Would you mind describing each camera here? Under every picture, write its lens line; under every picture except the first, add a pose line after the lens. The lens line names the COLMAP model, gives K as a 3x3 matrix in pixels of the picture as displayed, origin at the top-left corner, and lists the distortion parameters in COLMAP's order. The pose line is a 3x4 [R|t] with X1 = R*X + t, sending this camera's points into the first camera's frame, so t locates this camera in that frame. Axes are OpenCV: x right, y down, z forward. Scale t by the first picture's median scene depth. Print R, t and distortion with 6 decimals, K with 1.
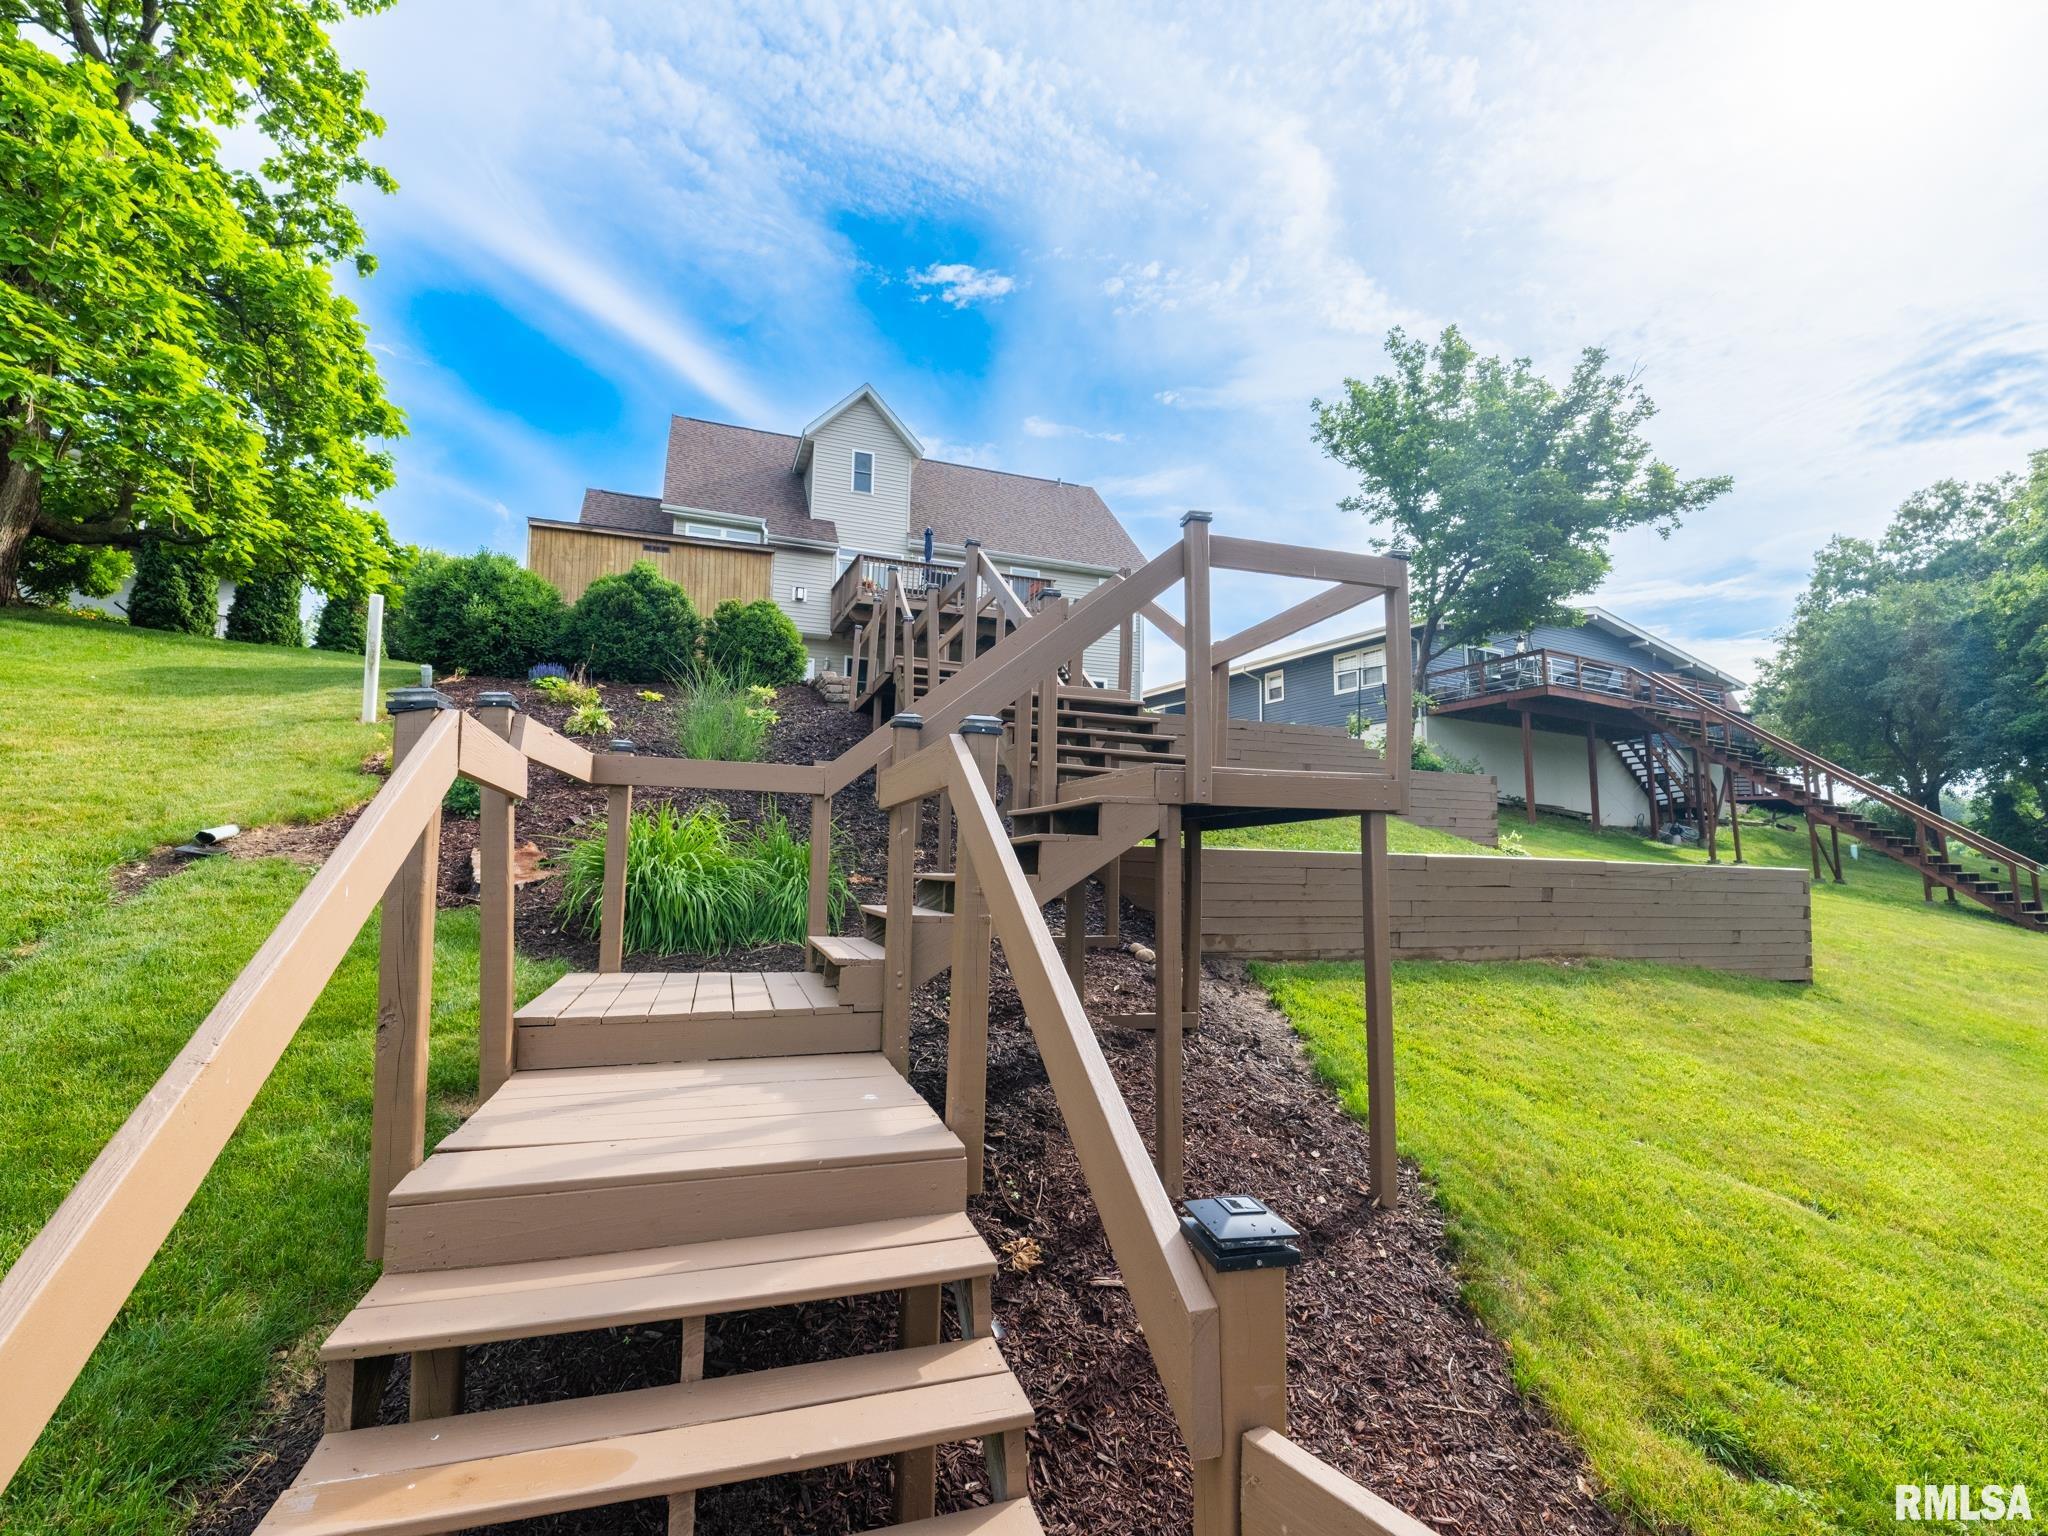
lens RADIAL K [[955.3, 0, 1010.2], [0, 955.3, 767.1], [0, 0, 1]] dist [-0.003083, -0.000326]
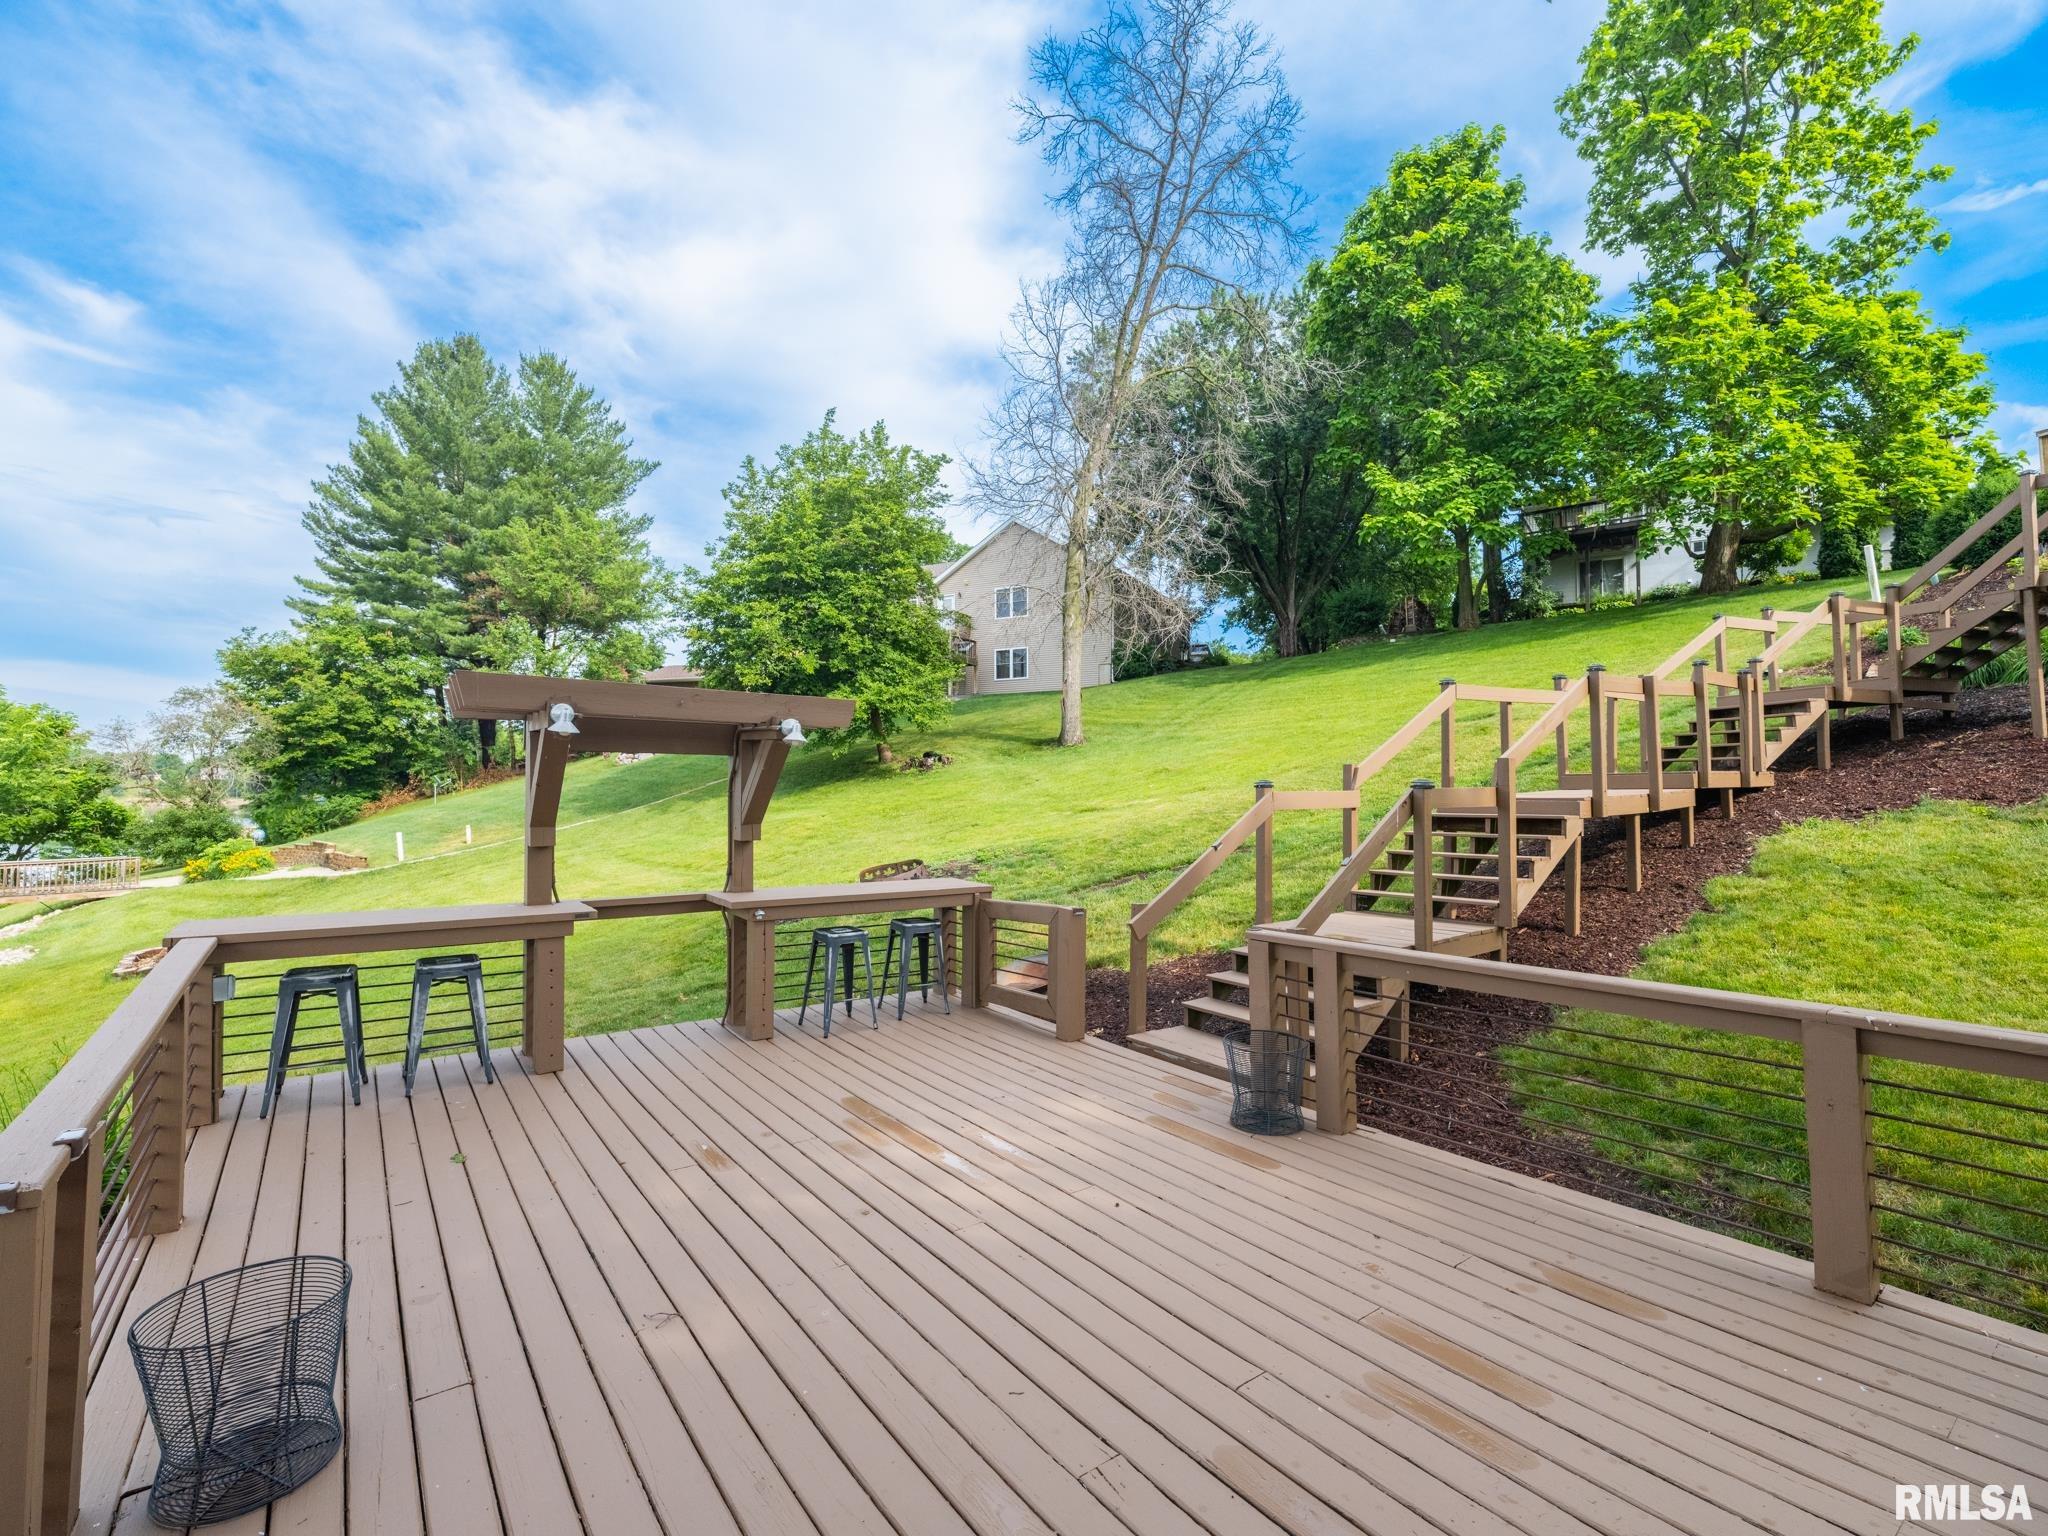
lens RADIAL K [[955.3, 0, 1010.2], [0, 955.3, 767.1], [0, 0, 1]] dist [-0.003083, -0.000326]
pose [[0.048121, -0.051896, -0.997492, 0.391377], [0.121233, 0.991570, -0.045740, 0.047998], [0.991457, -0.118728, 0.054007, -0.292736]]
